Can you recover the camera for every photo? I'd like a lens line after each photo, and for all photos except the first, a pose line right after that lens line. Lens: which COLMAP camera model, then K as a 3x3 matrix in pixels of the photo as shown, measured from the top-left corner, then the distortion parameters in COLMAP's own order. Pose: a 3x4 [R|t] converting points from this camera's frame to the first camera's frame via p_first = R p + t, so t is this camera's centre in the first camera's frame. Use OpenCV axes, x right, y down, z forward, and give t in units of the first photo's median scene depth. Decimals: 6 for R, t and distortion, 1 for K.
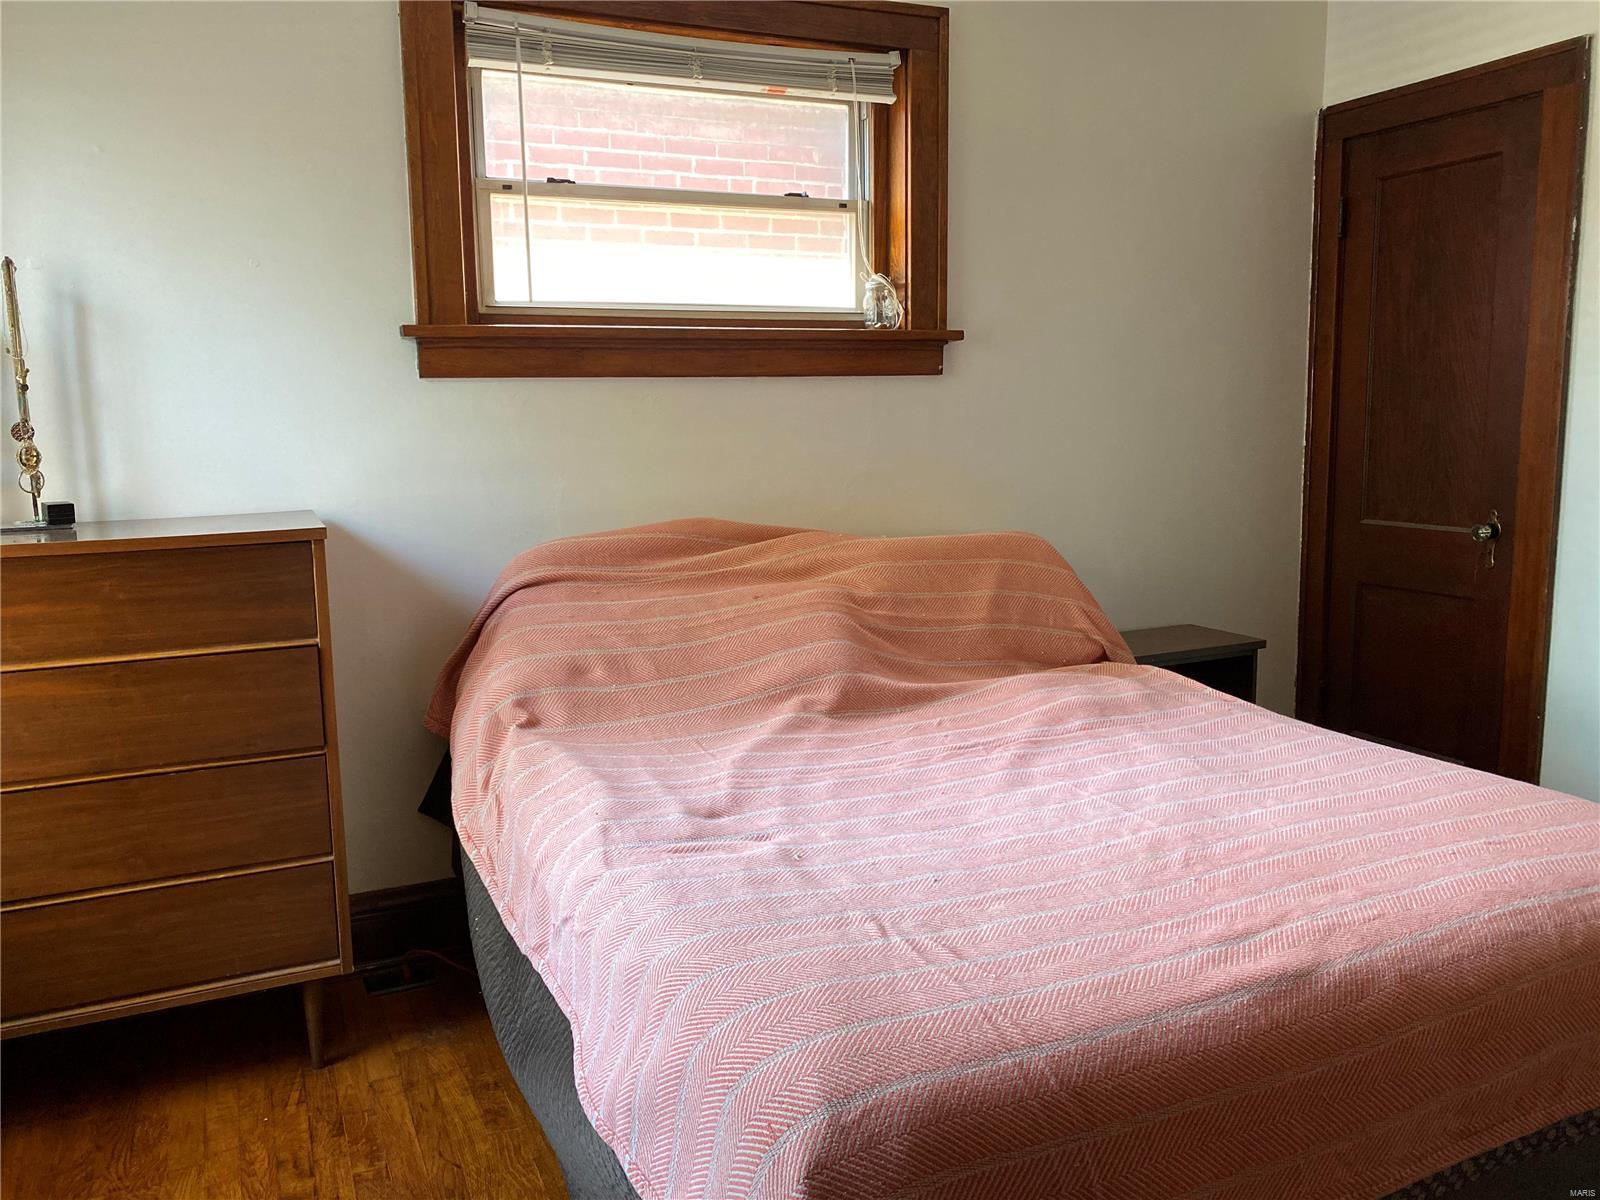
lens RADIAL K [[1214.3, 0, 793.8], [0, 1214.3, 596.6], [0, 0, 1]] dist [0.051123, -0.062093]
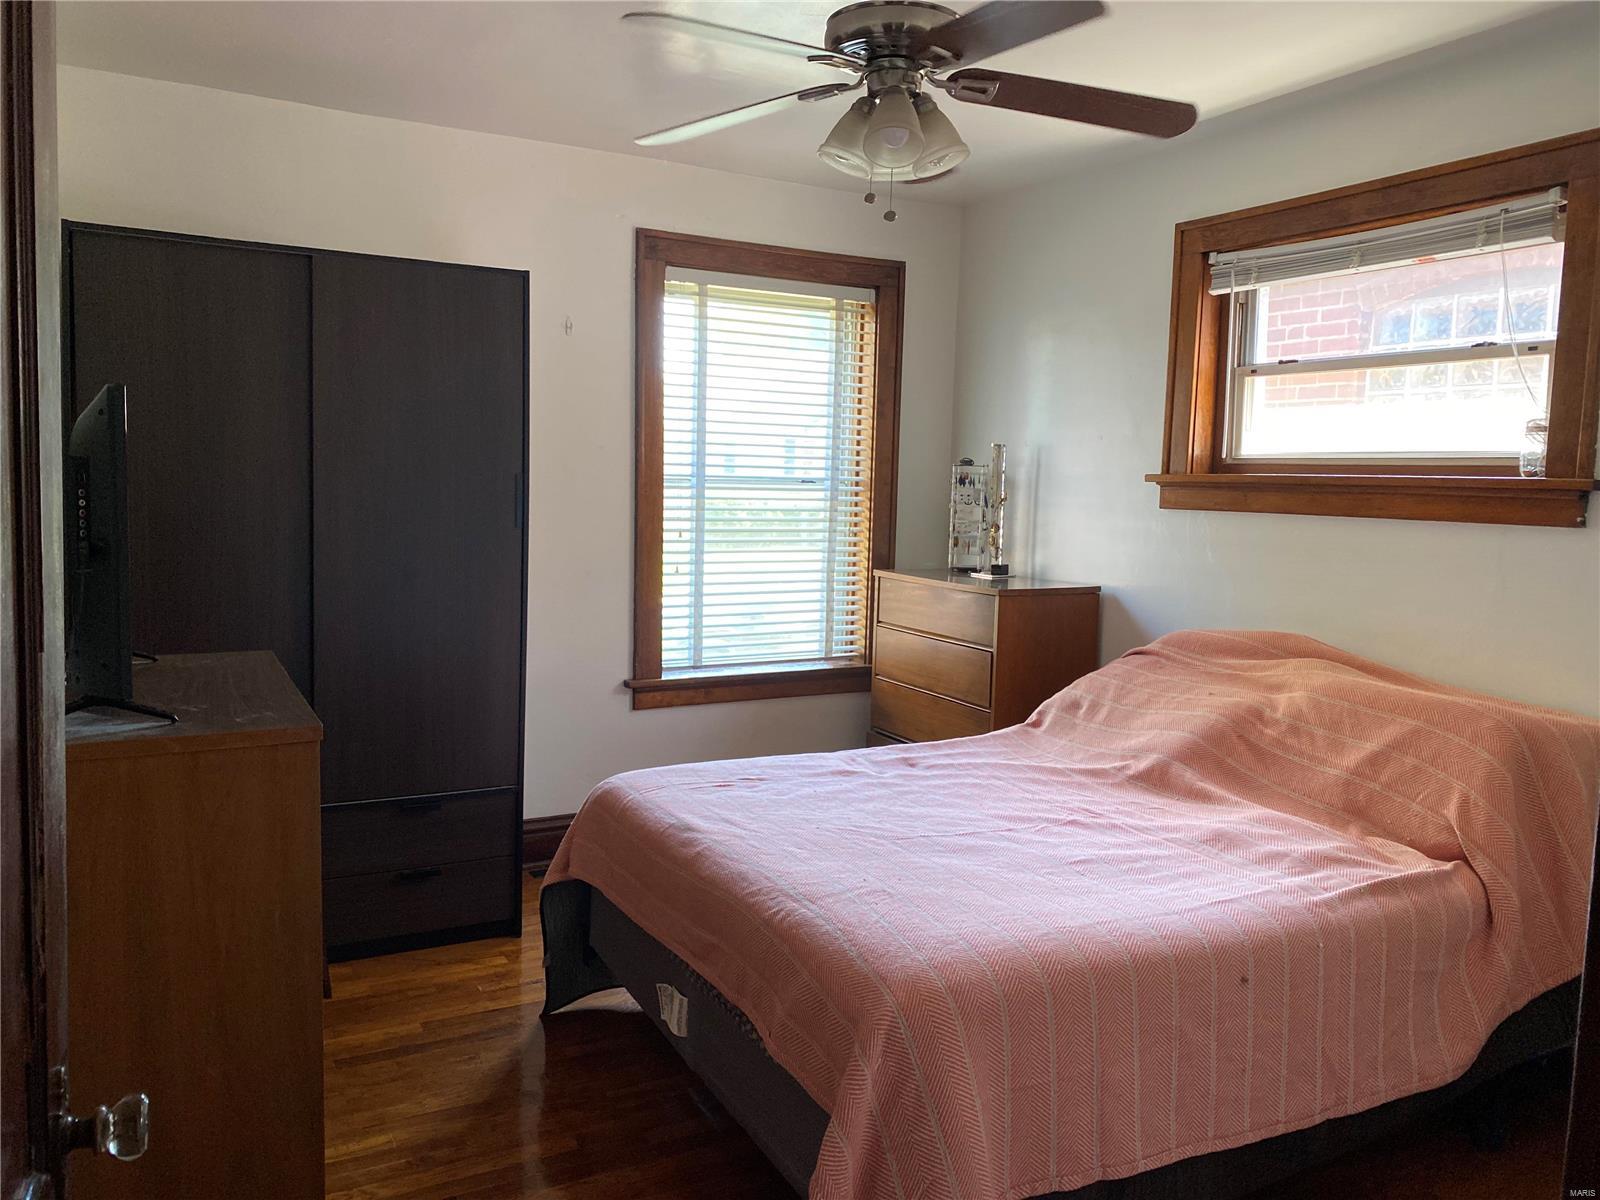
lens RADIAL K [[1237.8, 0, 795.2], [0, 1237.8, 581.0], [0, 0, 1]] dist [0.003079, 0.001702]
pose [[0.061765, 0.100570, -0.993011, 1.090460], [-0.184777, 0.978865, 0.087644, -0.133453], [0.980838, 0.178072, 0.079042, 0.432070]]
